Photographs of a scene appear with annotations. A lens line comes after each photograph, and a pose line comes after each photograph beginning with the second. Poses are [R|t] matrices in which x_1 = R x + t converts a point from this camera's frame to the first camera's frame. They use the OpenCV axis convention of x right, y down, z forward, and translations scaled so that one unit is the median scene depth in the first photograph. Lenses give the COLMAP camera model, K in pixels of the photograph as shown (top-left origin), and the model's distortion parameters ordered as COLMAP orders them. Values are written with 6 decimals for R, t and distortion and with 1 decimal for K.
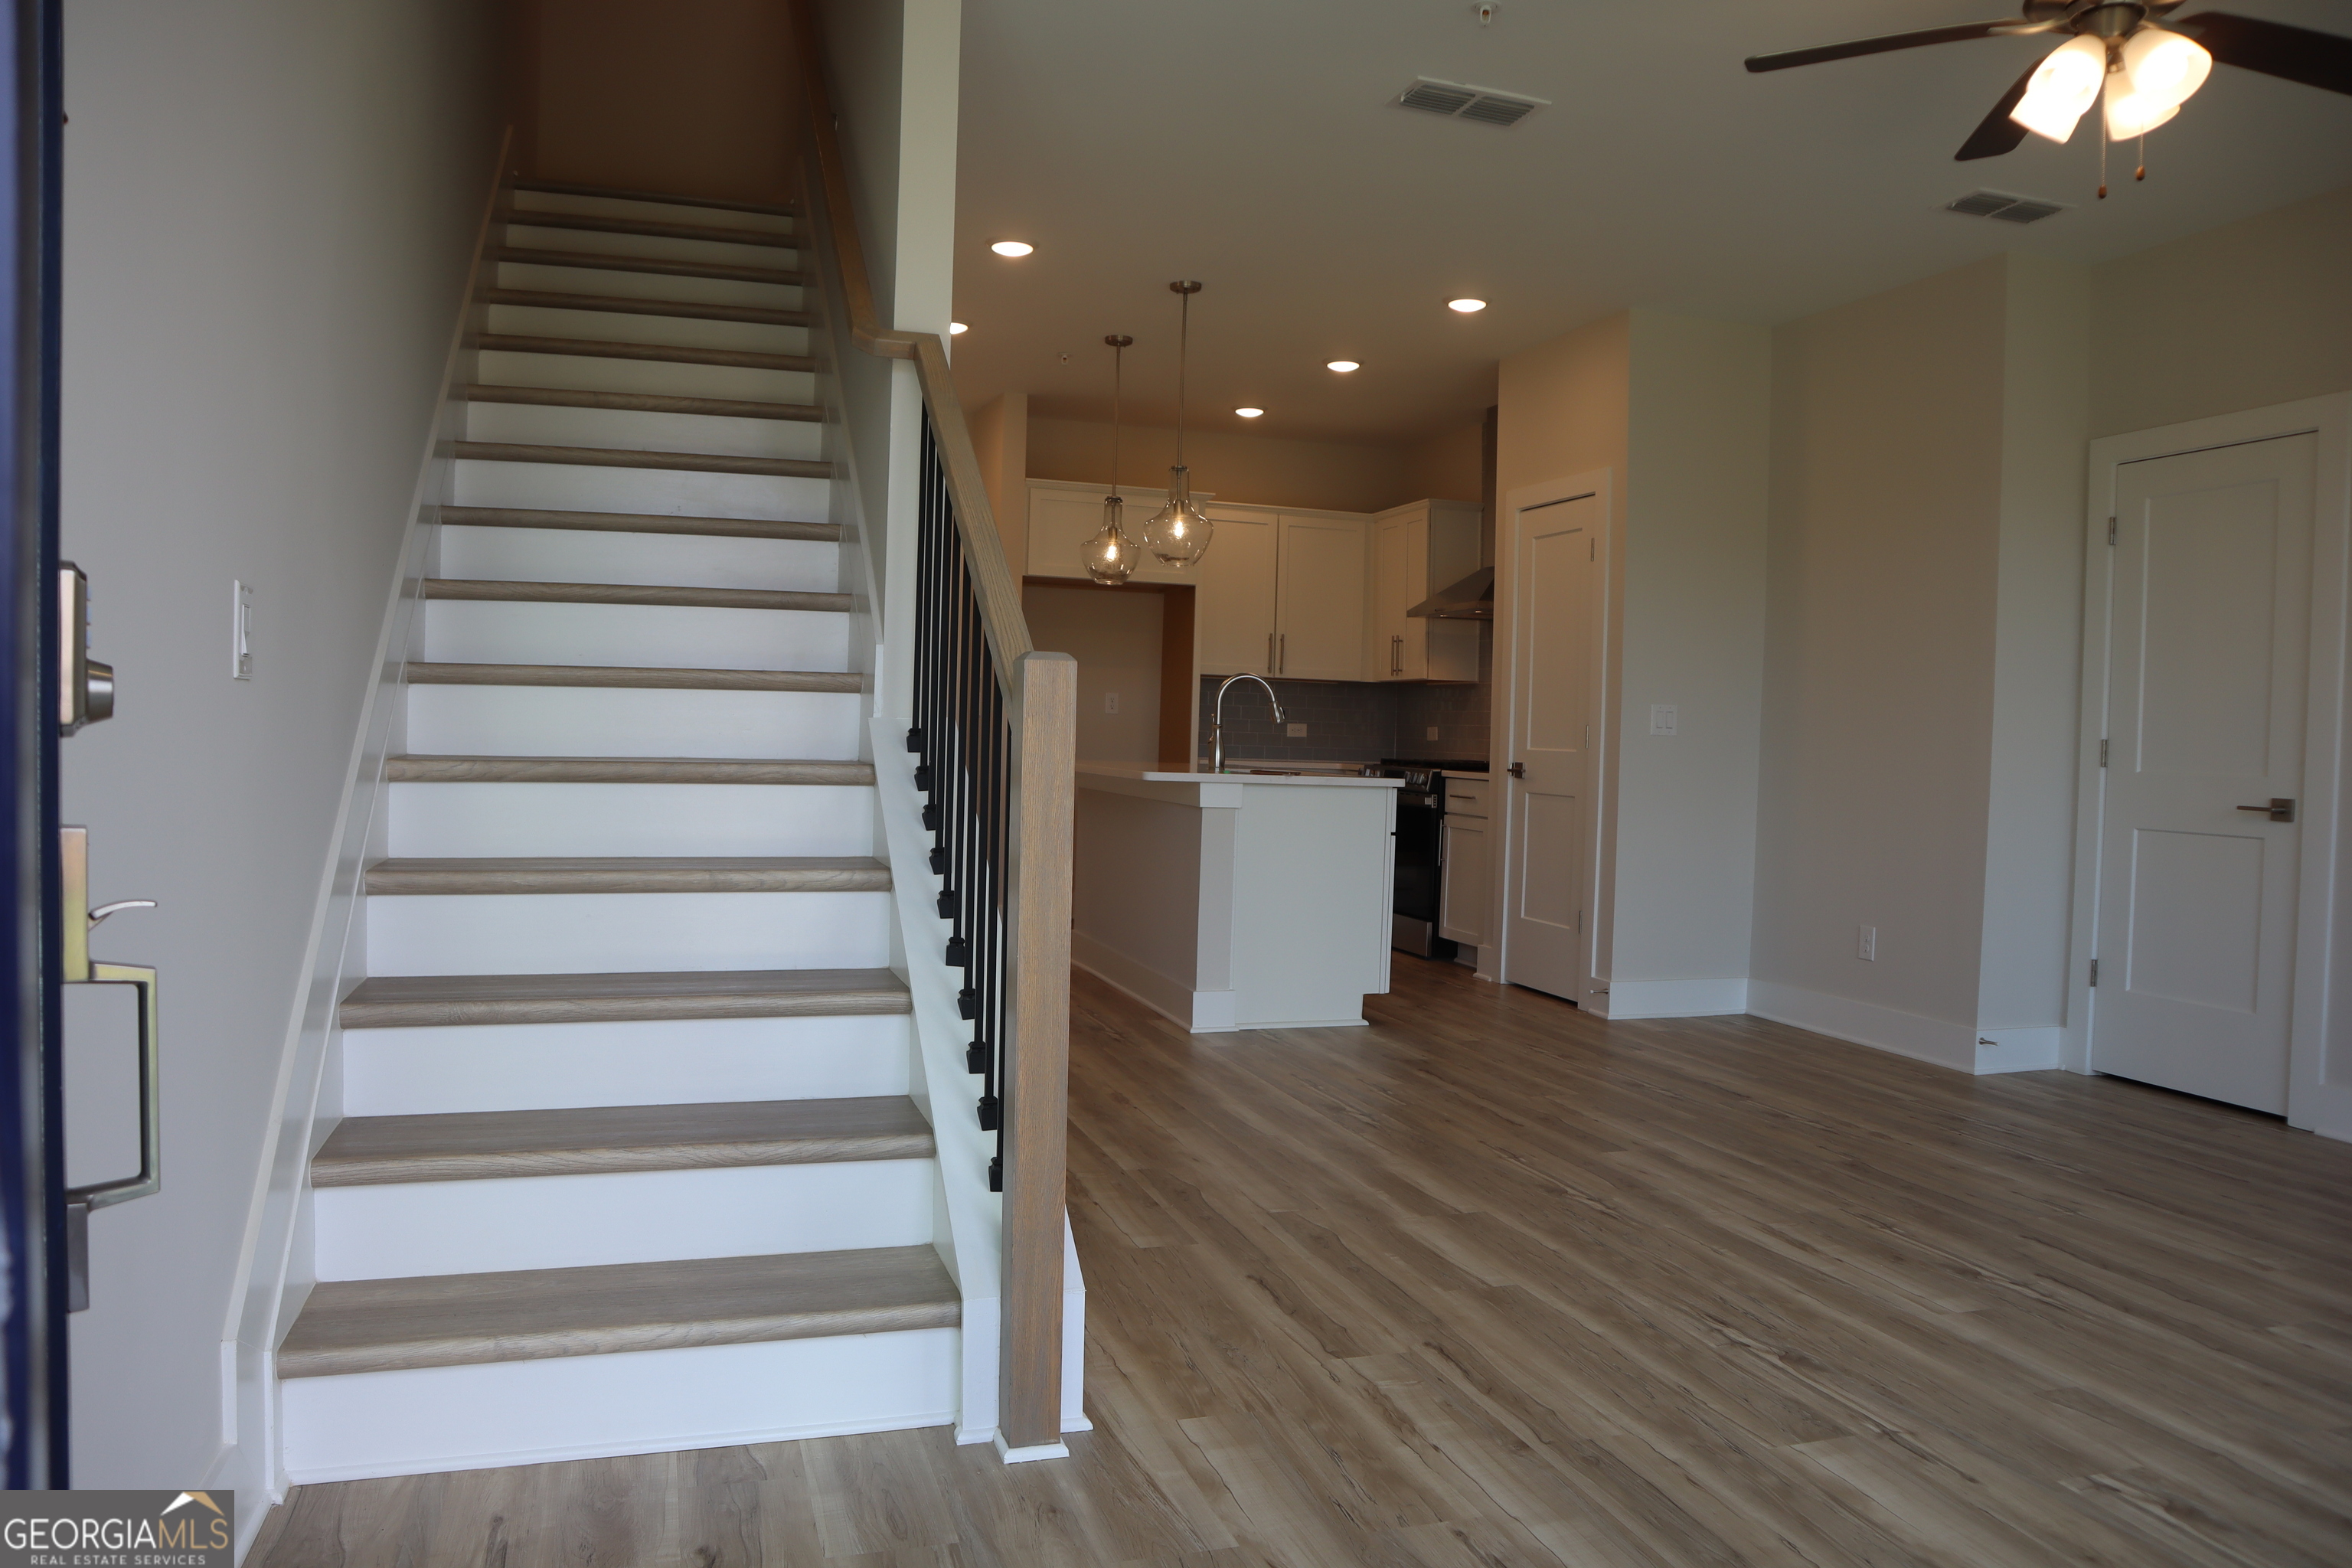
lens RADIAL K [[1618.1, 0, 1170.0], [0, 1618.1, 778.5], [0, 0, 1]] dist [-0.132975, 0.082622]
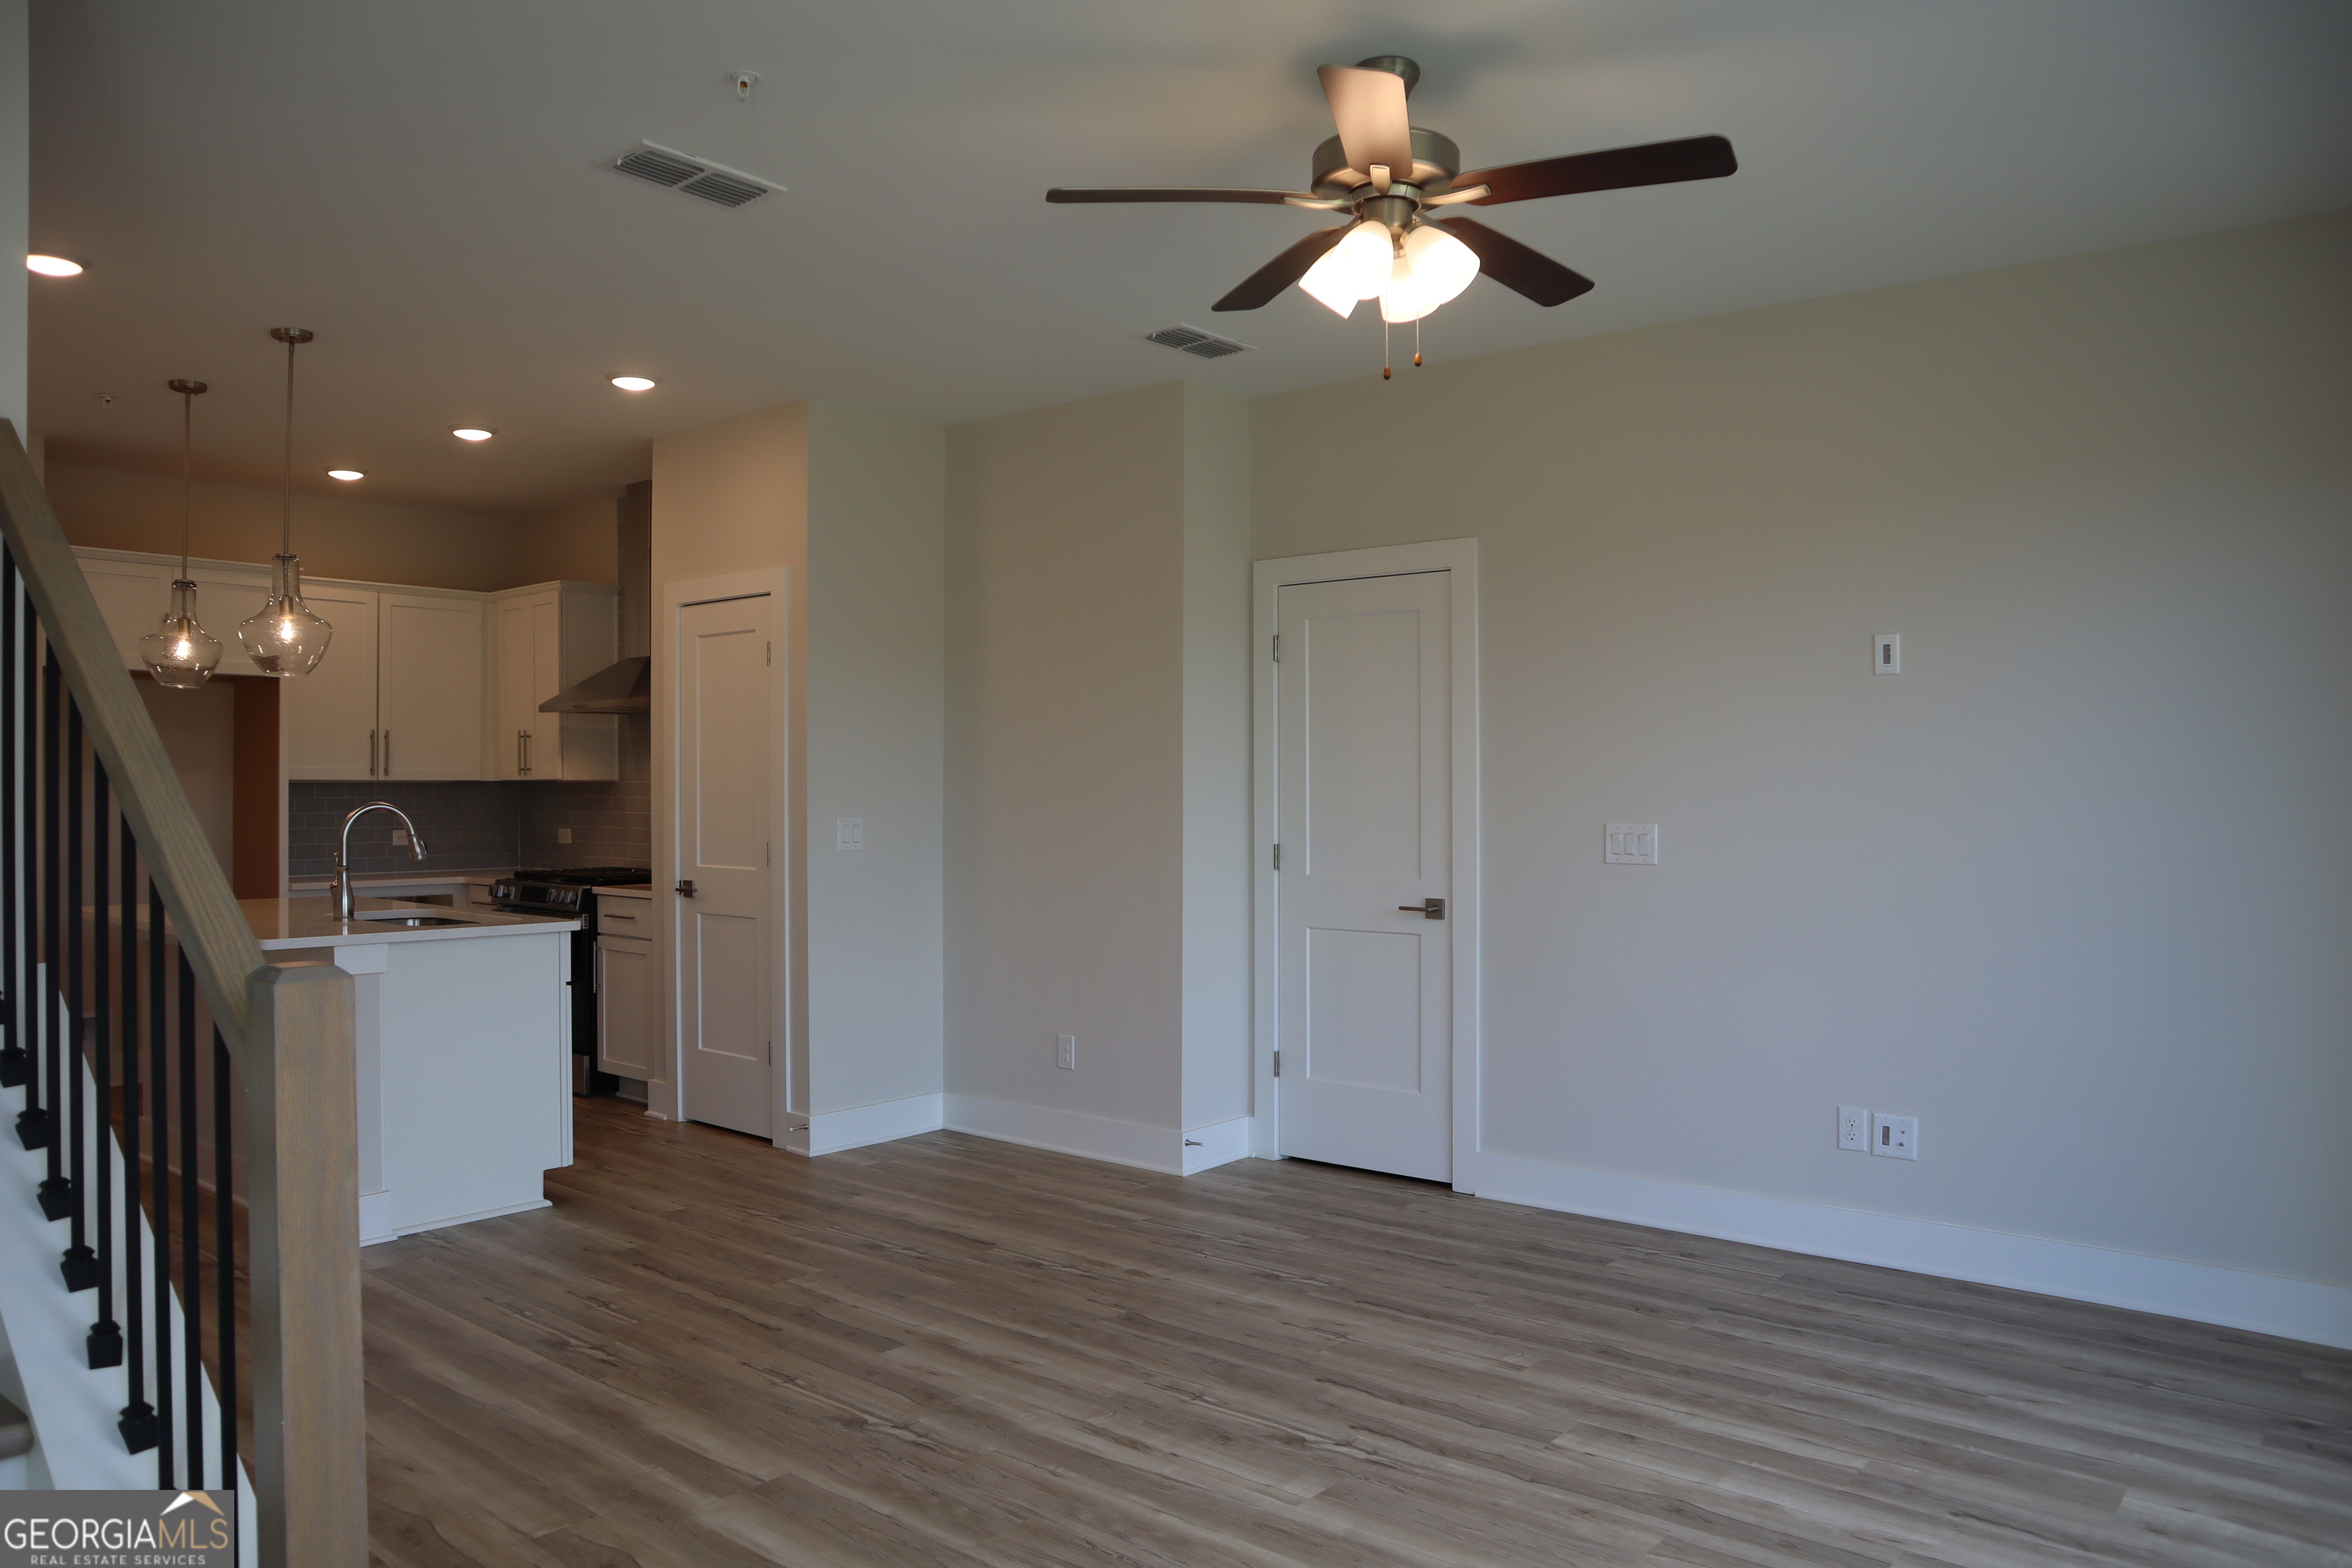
lens RADIAL K [[1618.1, 0, 1170.0], [0, 1618.1, 778.5], [0, 0, 1]] dist [-0.132975, 0.082622]
pose [[0.842915, -0.028166, 0.537309, -0.048043], [0.042240, 0.999011, -0.013898, -0.053105], [-0.536386, 0.034411, 0.843271, 0.099409]]
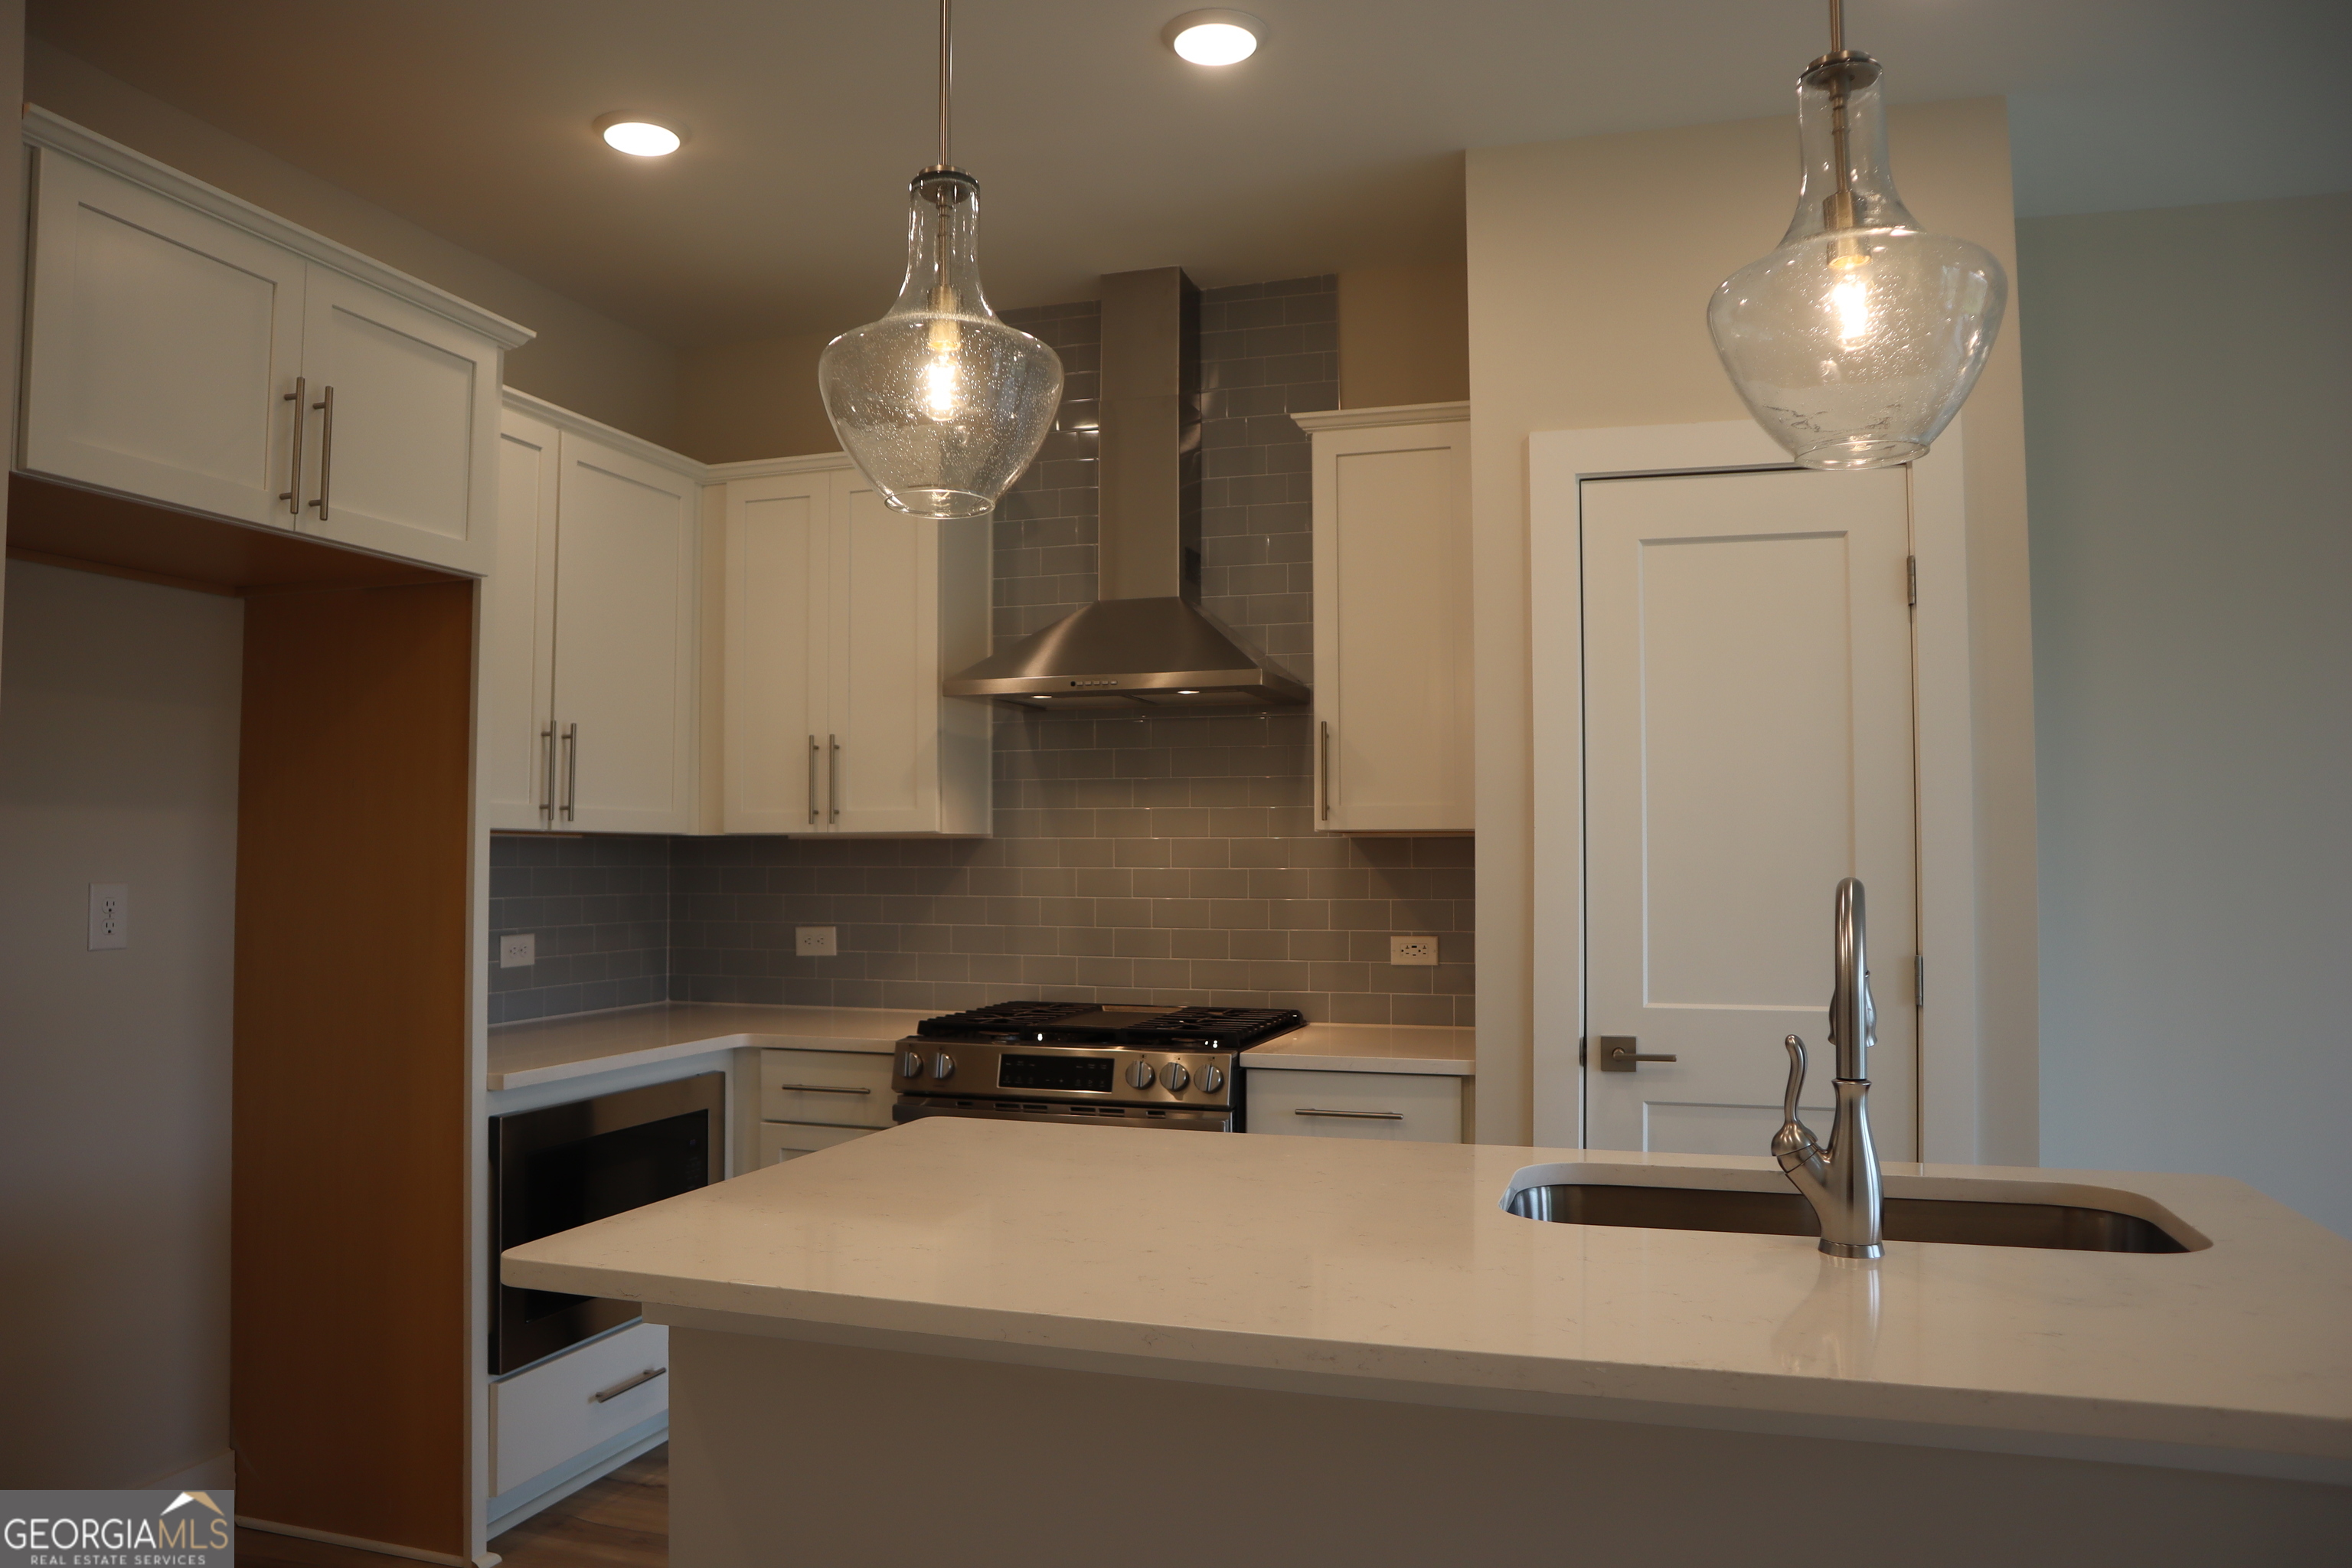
lens RADIAL K [[1635.6, 0, 1176.0], [0, 1635.6, 784.0], [0, 0, 1]] dist [-0.131209, 0.081287]
pose [[0.575917, 0.007212, 0.817476, -0.270595], [0.040624, 0.998473, -0.037428, -0.083145], [-0.816498, 0.054764, 0.574745, 1.017116]]
